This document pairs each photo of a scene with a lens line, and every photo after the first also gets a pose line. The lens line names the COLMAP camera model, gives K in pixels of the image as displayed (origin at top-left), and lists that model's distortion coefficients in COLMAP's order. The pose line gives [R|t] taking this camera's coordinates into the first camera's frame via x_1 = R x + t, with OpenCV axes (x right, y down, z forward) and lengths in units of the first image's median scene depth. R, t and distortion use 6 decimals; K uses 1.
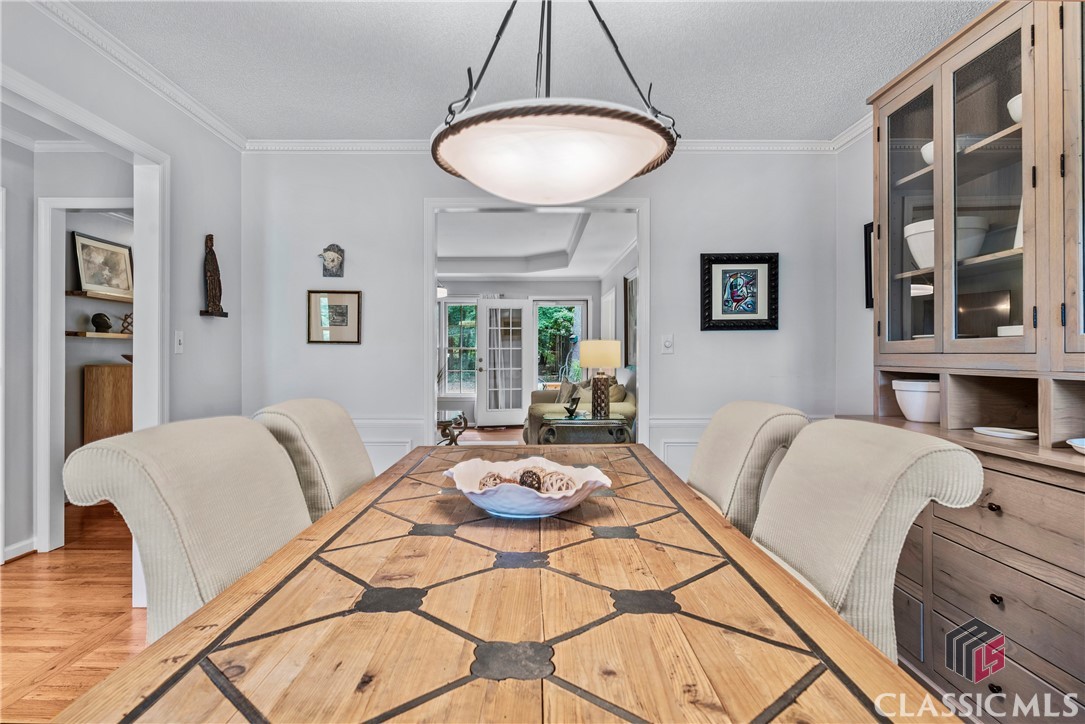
lens RADIAL K [[623.0, 0, 544.3], [0, 623.0, 353.7], [0, 0, 1]] dist [-0.010015, 0.003609]
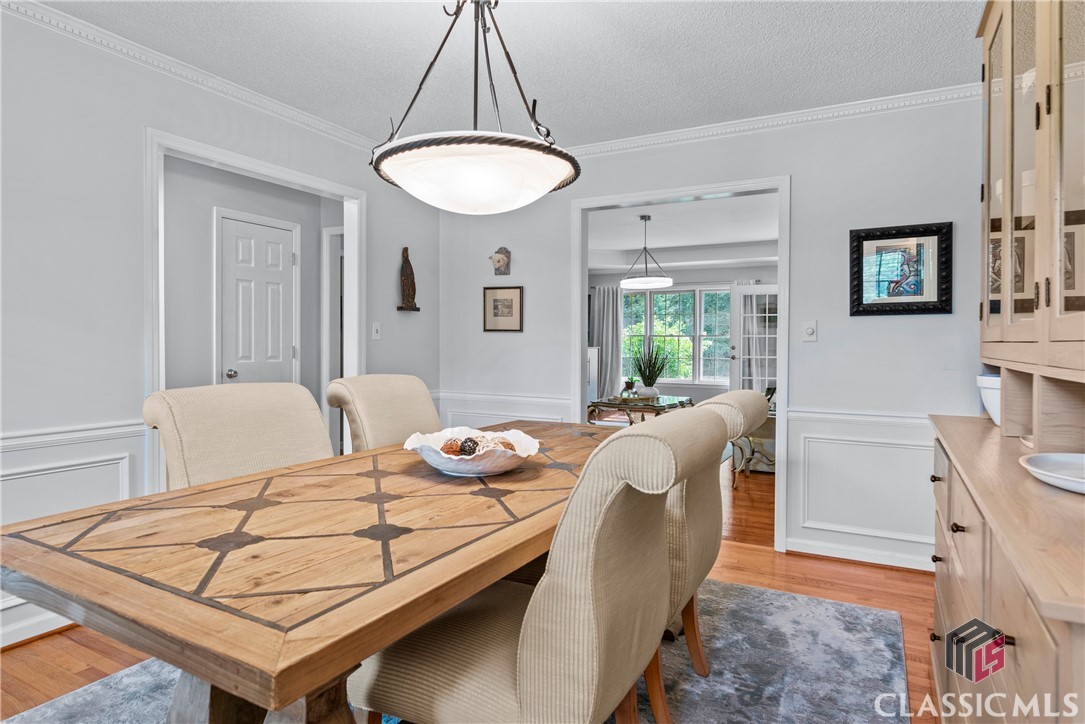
lens RADIAL K [[623.0, 0, 561.4], [0, 623.0, 347.0], [0, 0, 1]] dist [-0.010015, 0.003609]
pose [[0.880667, 0.008448, -0.473661, 0.318881], [-0.004139, 0.999940, 0.010139, 0.000260], [0.473718, -0.006969, 0.880649, 0.012998]]
